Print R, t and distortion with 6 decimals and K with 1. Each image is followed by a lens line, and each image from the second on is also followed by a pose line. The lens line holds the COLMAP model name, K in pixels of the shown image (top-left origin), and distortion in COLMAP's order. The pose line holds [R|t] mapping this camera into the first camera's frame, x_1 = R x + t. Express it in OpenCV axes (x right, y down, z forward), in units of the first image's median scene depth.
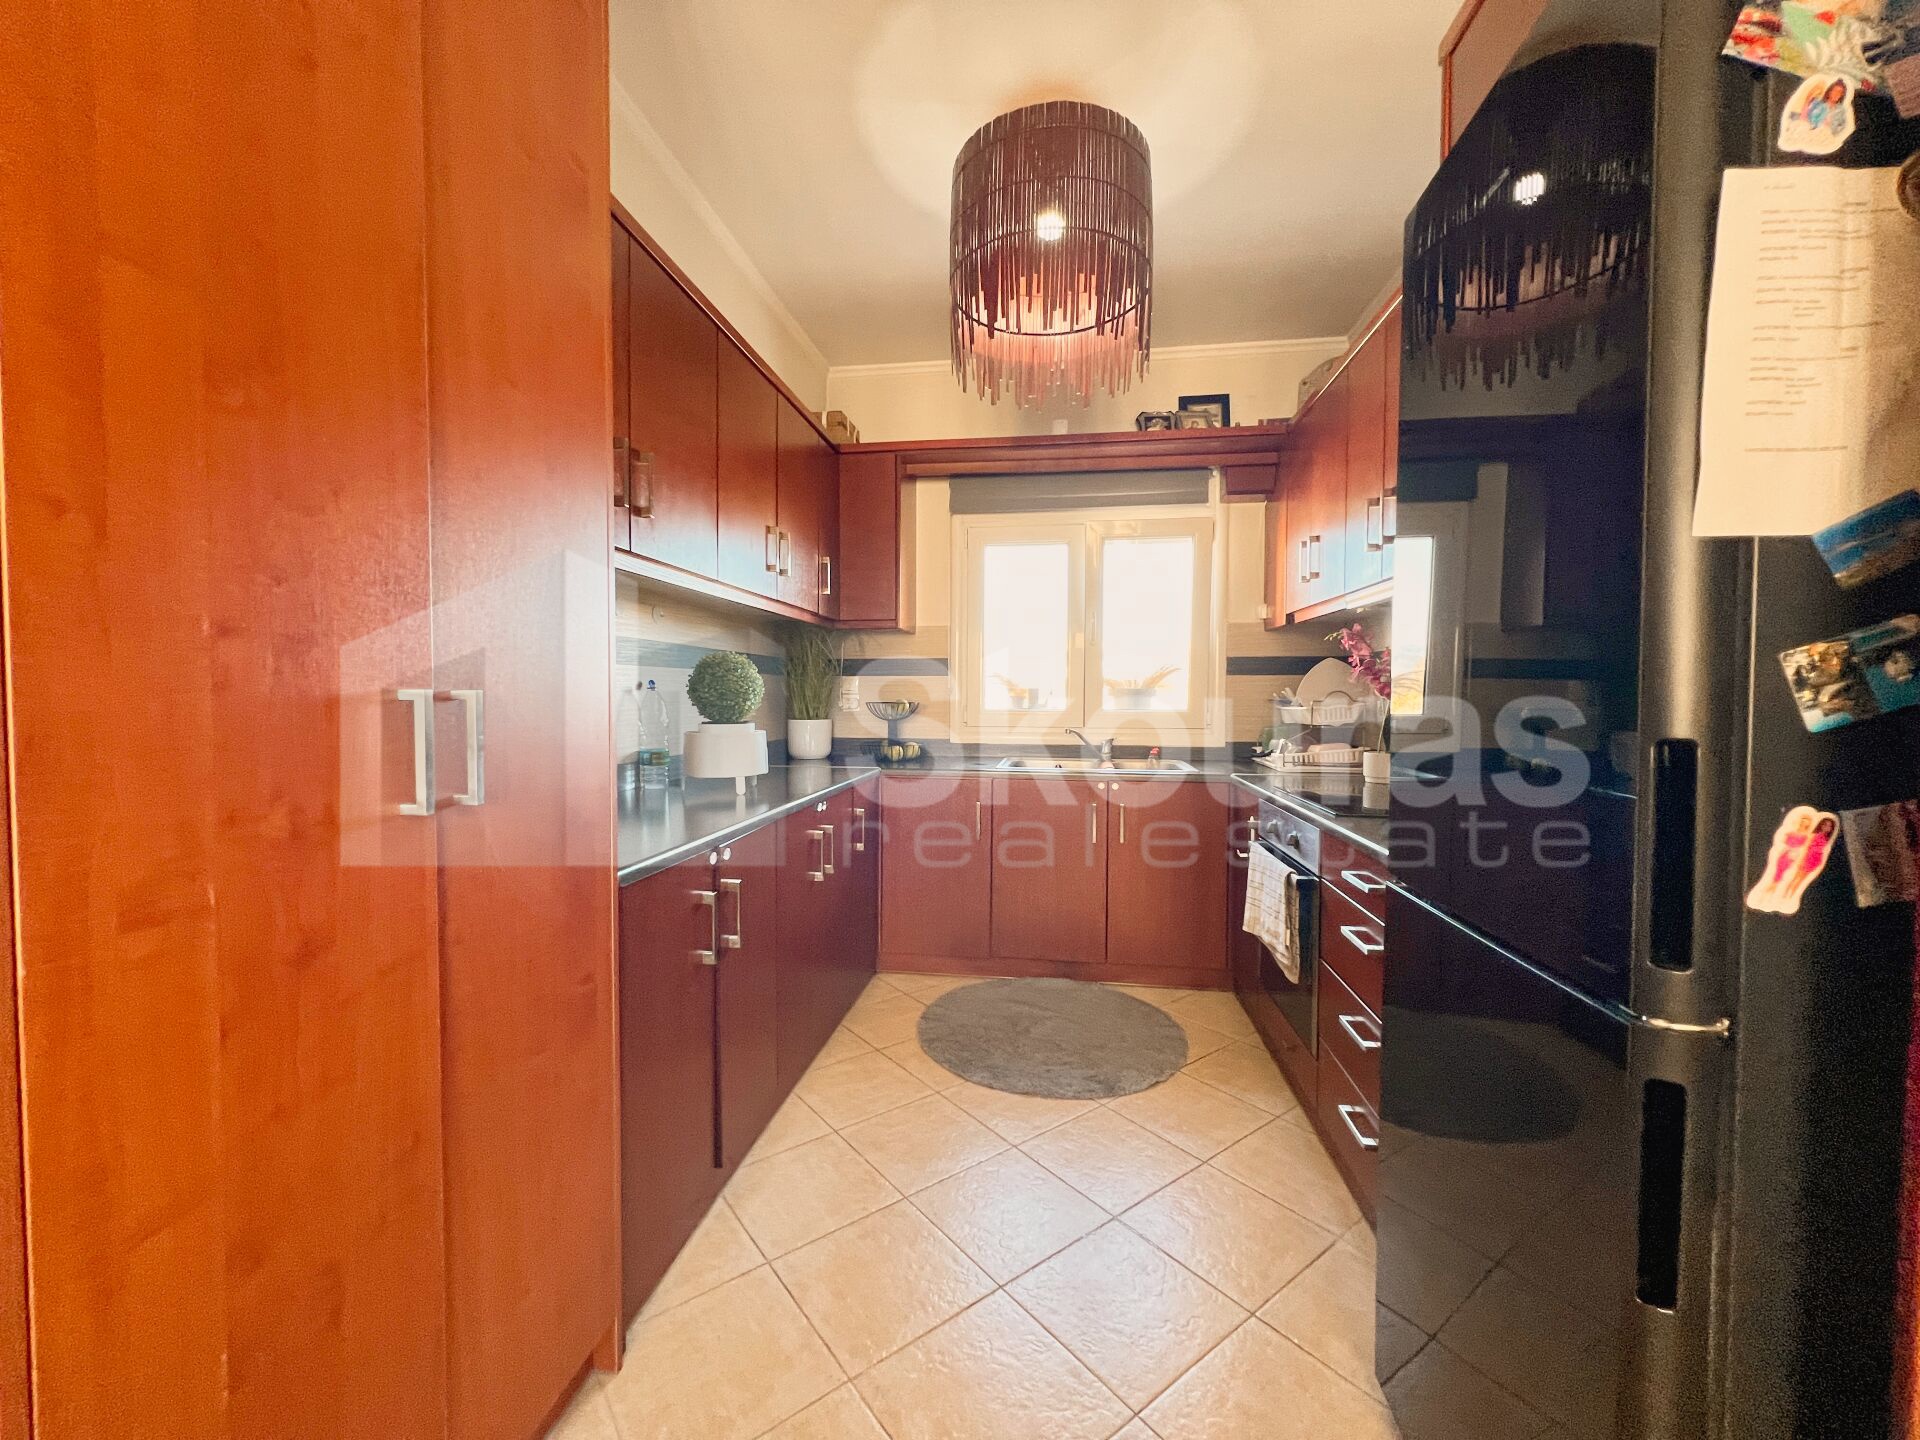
lens RADIAL K [[769.2, 0, 957.1], [0, 769.2, 718.2], [0, 0, 1]] dist [-0.001461, 0.001485]
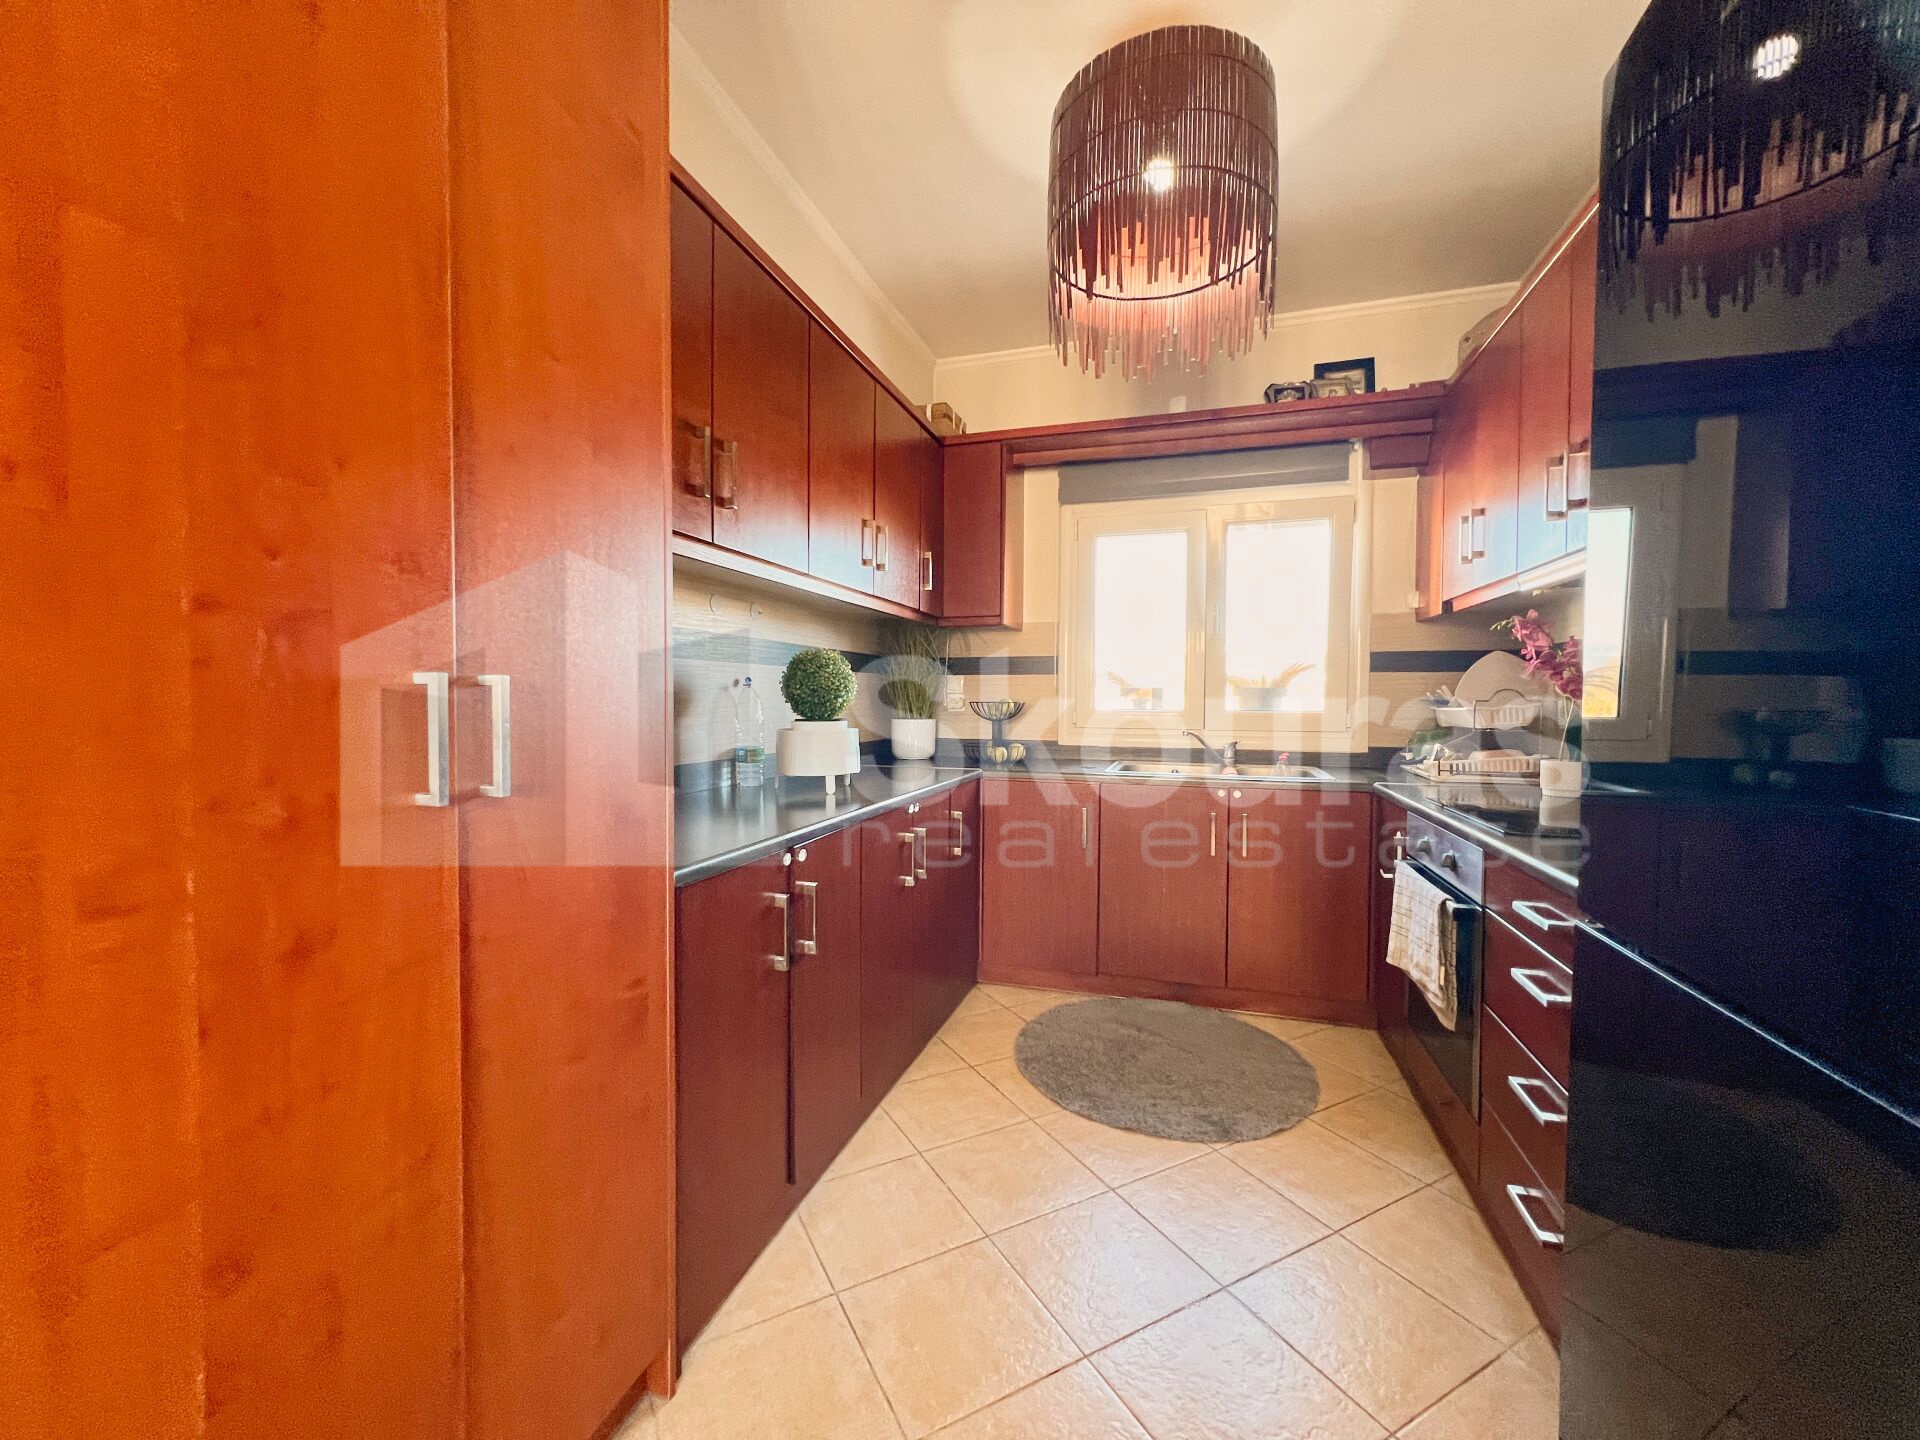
lens RADIAL K [[769.2, 0, 954.9], [0, 769.2, 718.0], [0, 0, 1]] dist [-0.001461, 0.001485]
pose [[0.986638, 0.005441, -0.162836, 0.031775], [-0.006326, 0.999968, -0.004913, 0.006896], [0.162804, 0.005878, 0.986641, 0.064377]]
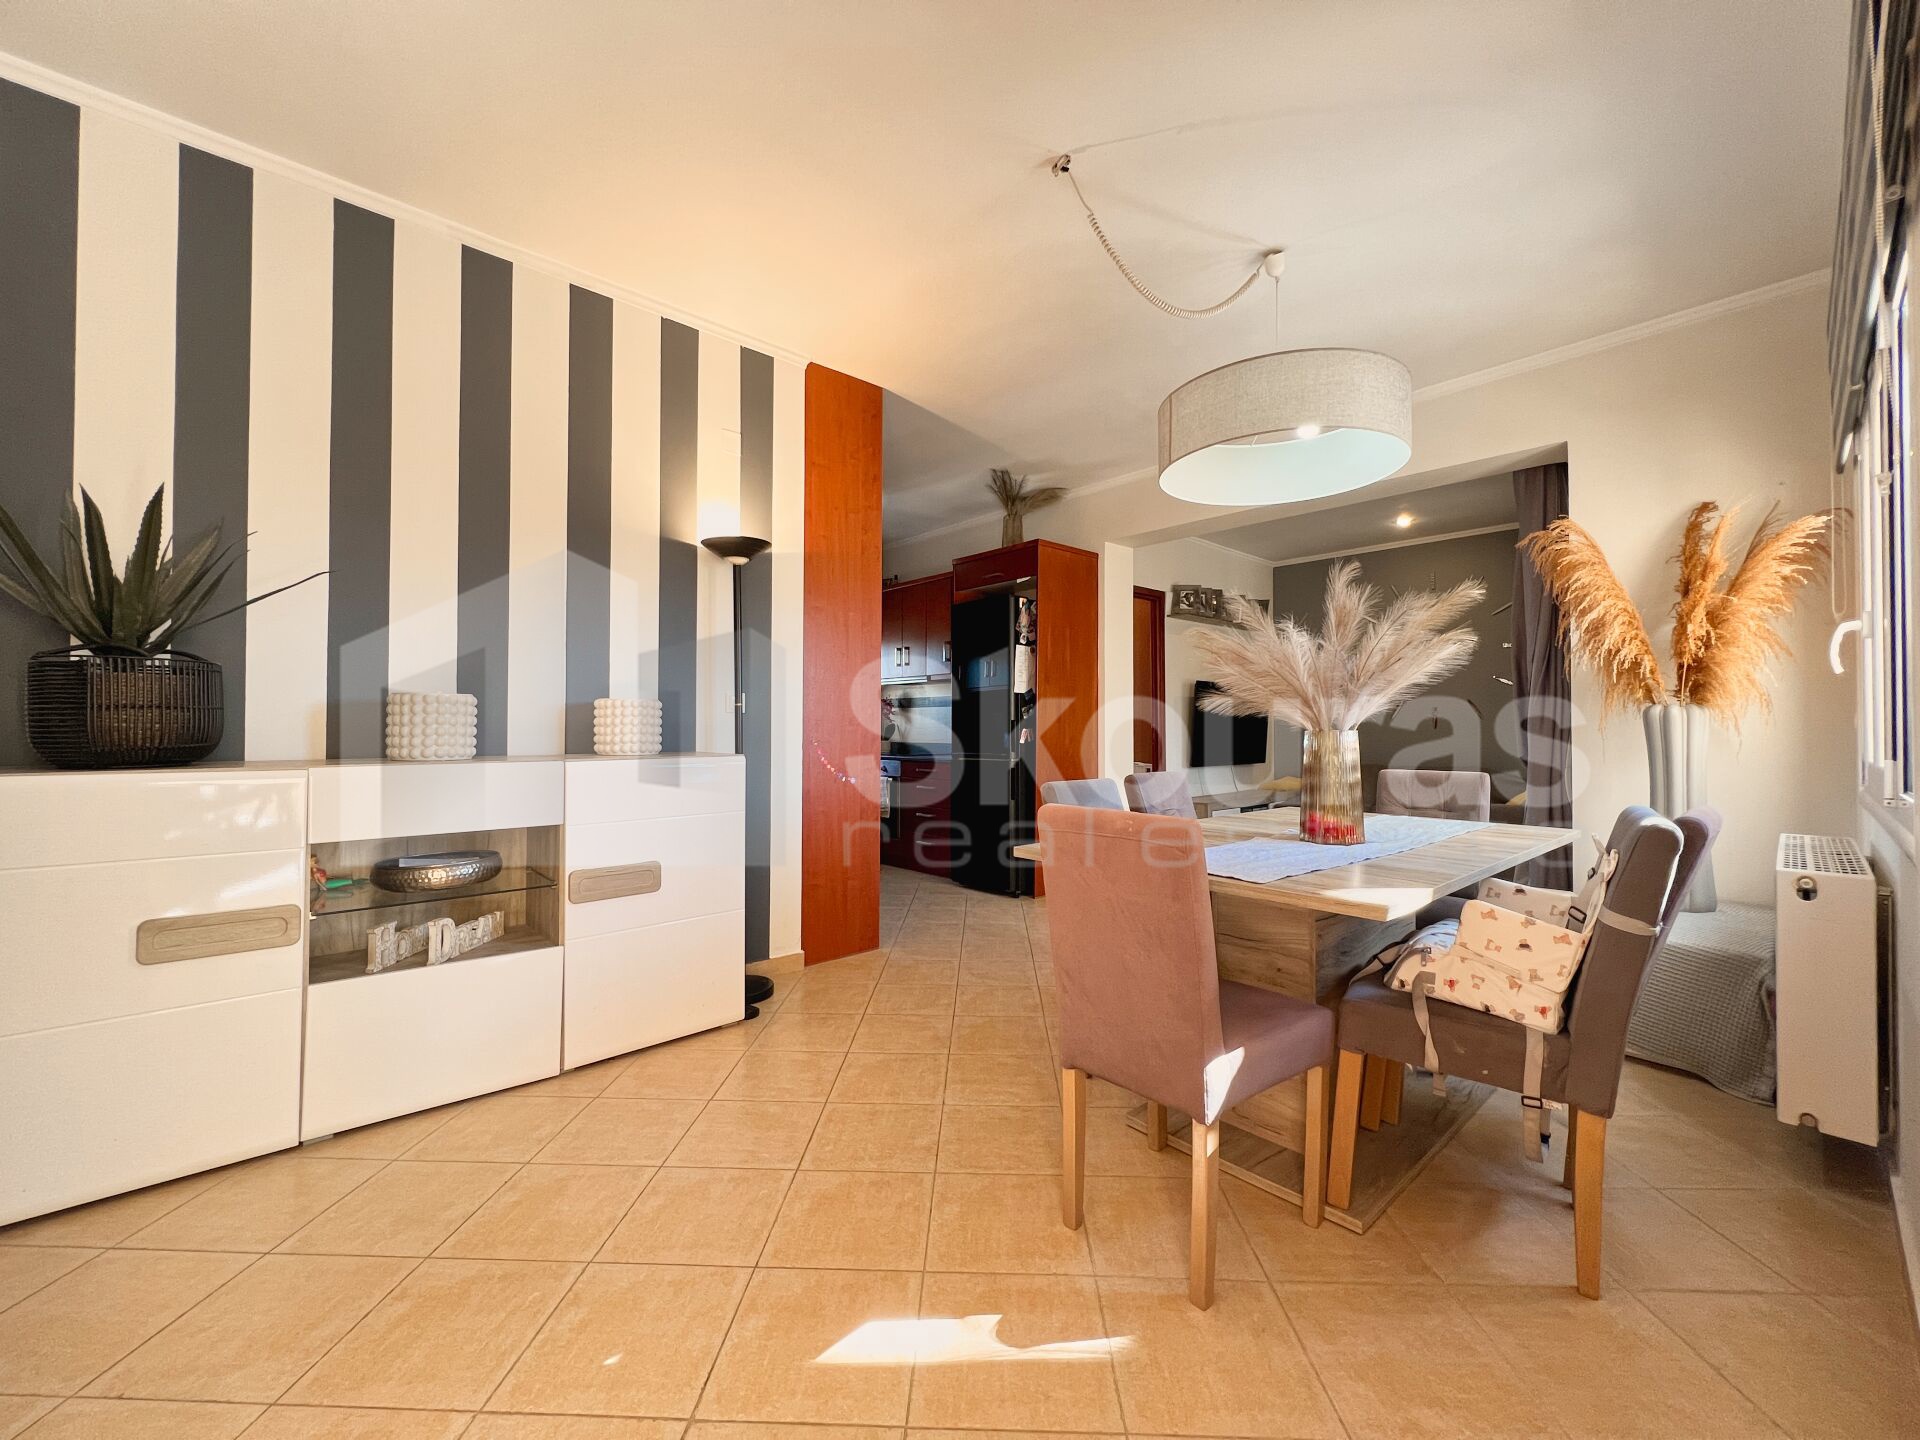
lens RADIAL K [[769.2, 0, 970.3], [0, 769.2, 728.1], [0, 0, 1]] dist [-0.001461, 0.001485]
pose [[0.638643, 0.007065, 0.769471, -4.256311], [0.021071, 0.999422, -0.026664, 0.244383], [-0.769215, 0.033242, 0.638125, -2.881637]]
